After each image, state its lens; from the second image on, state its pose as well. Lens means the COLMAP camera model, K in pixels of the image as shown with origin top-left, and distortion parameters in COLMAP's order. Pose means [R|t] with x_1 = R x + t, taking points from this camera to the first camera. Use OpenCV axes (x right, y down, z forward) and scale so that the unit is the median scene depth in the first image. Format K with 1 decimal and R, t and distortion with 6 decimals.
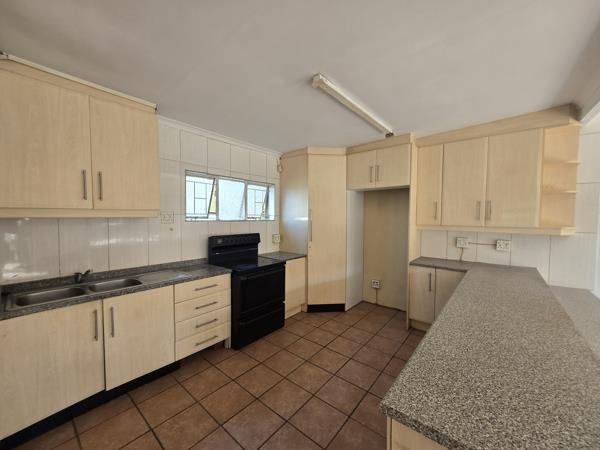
lens RADIAL K [[234.9, 0, 299.7], [0, 234.9, 226.6], [0, 0, 1]] dist [0.010461, -0.004927]
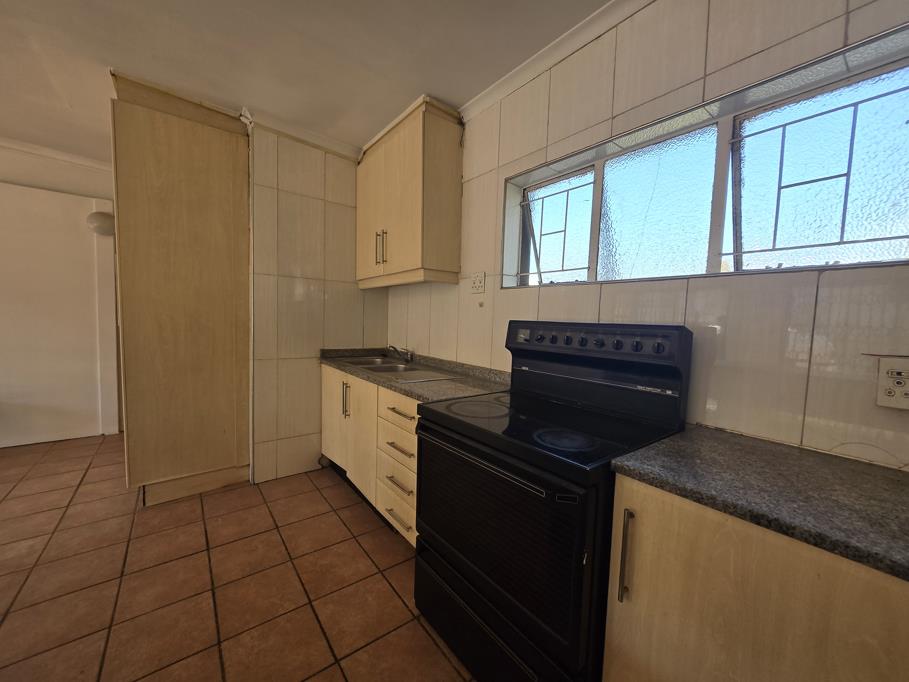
lens RADIAL K [[355.9, 0, 454.0], [0, 355.9, 343.4], [0, 0, 1]] dist [0.010461, -0.004927]
pose [[-0.219068, 0.052575, -0.974292, 0.217097], [-0.070548, 0.995080, 0.069559, 0.038014], [0.973156, 0.083972, -0.214281, 0.906916]]
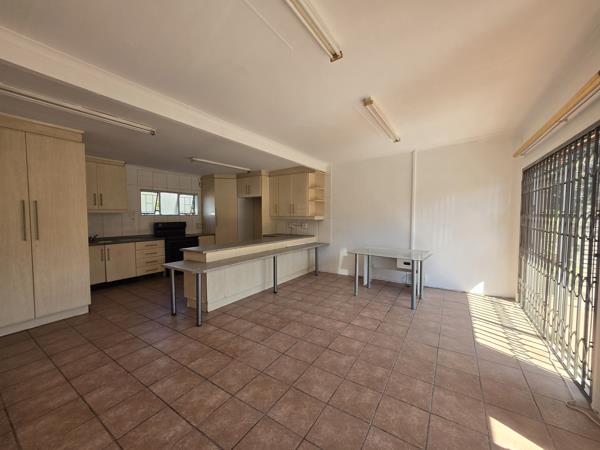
lens RADIAL K [[234.9, 0, 299.7], [0, 234.9, 226.6], [0, 0, 1]] dist [0.010461, -0.004927]
pose [[0.993525, -0.013930, 0.112760, 0.527741], [0.013077, 0.999880, 0.008307, 0.064555], [-0.112862, -0.006778, 0.993588, -0.960834]]
